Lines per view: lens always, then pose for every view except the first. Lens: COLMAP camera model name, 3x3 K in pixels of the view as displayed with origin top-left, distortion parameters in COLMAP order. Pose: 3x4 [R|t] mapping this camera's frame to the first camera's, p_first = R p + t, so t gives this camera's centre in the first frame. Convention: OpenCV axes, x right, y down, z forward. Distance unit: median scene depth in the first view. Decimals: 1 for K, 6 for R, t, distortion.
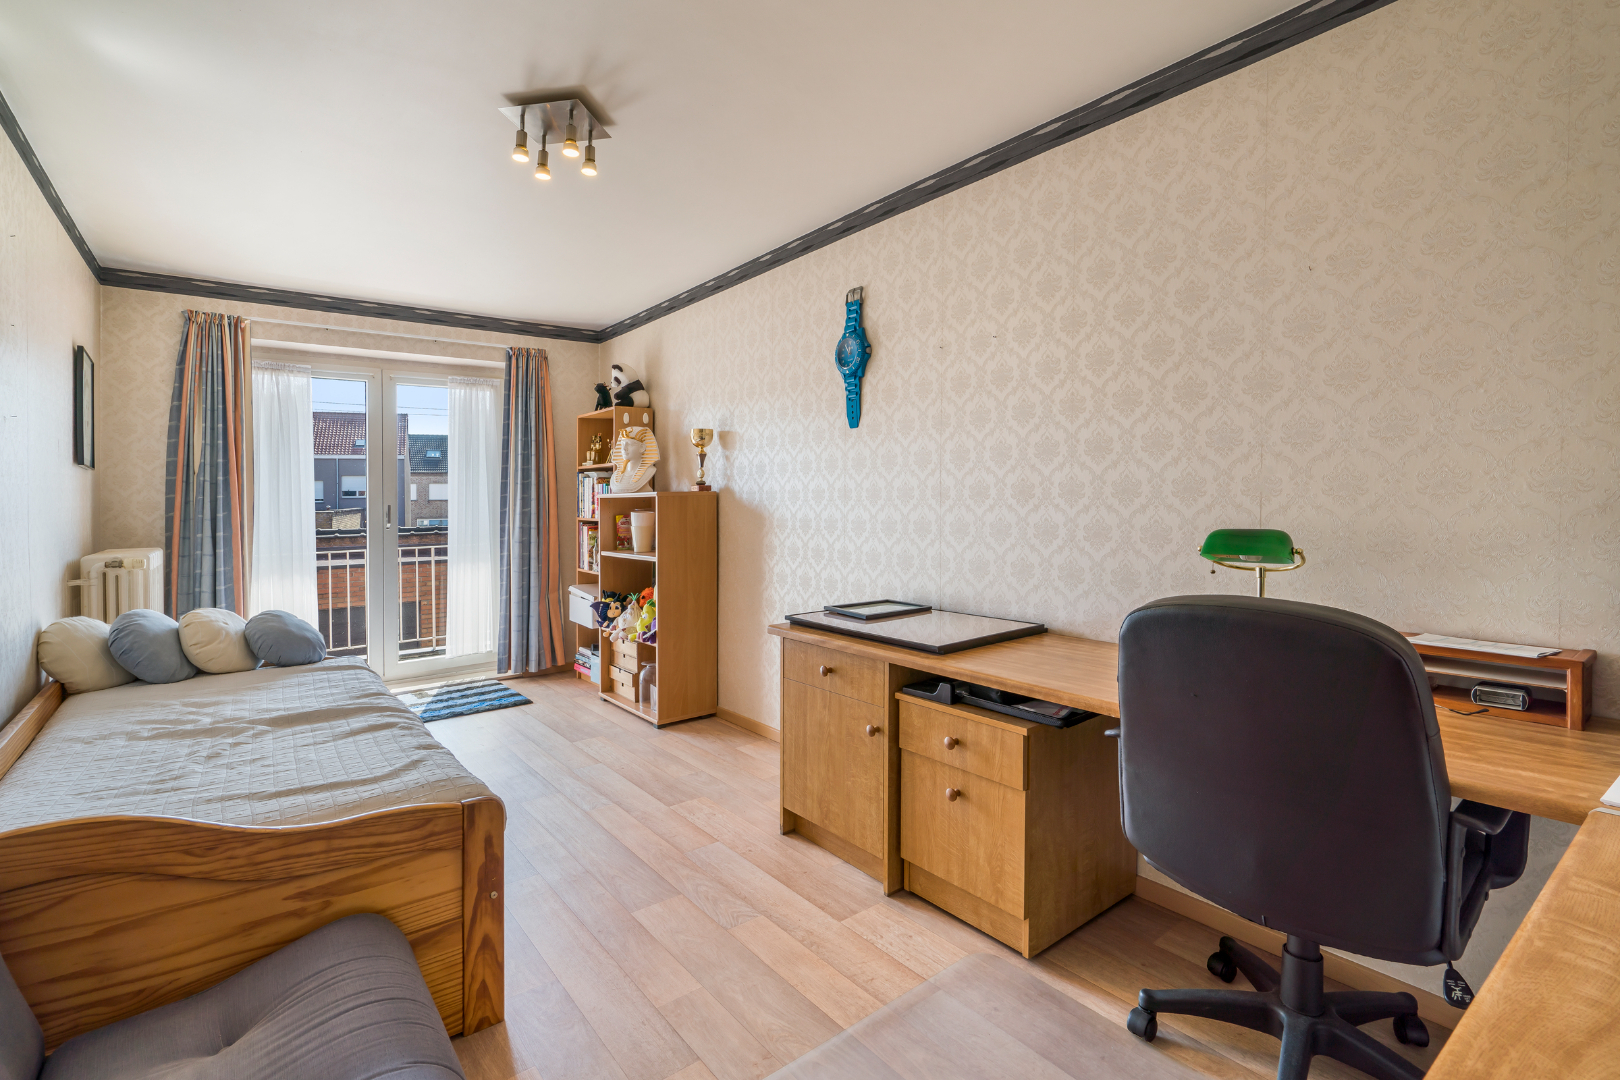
lens RADIAL K [[755.1, 0, 811.6], [0, 755.1, 504.8], [0, 0, 1]] dist [-0.001691, 0.000384]
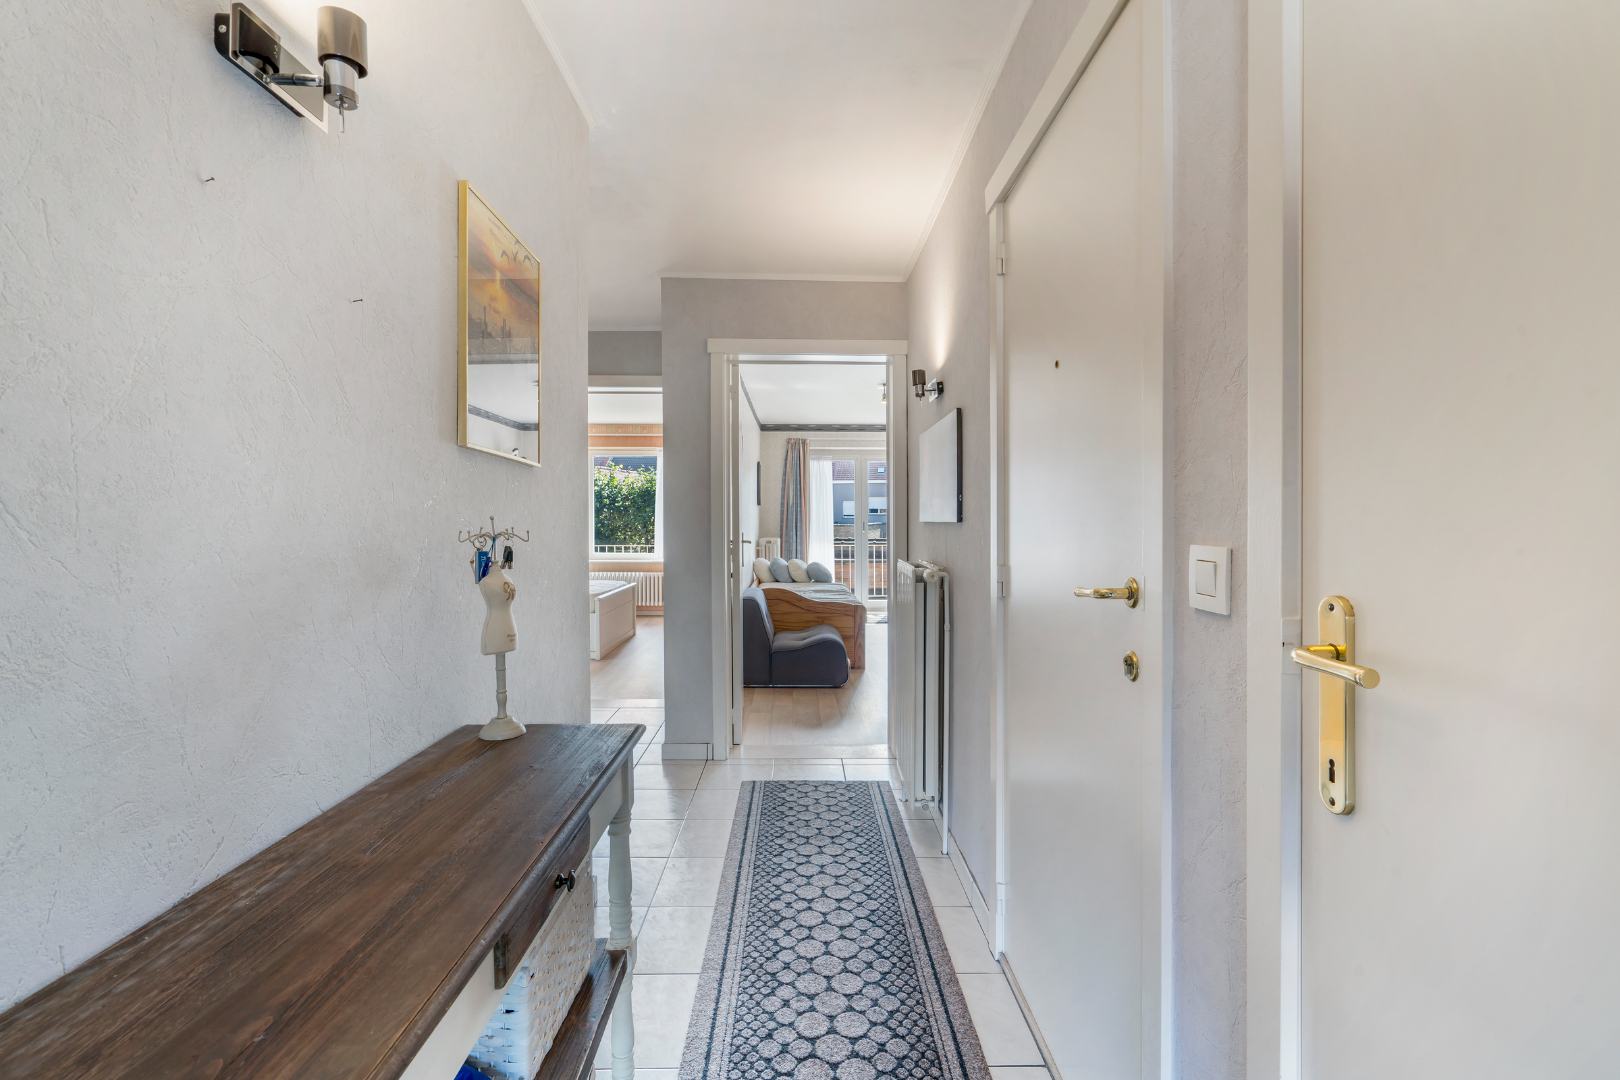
lens RADIAL K [[755.1, 0, 811.6], [0, 755.1, 504.8], [0, 0, 1]] dist [-0.001691, 0.000384]
pose [[0.800180, -0.011788, -0.599644, 0.791816], [0.000437, 0.999818, -0.019071, -0.003688], [0.599760, 0.014998, 0.800040, -1.032457]]
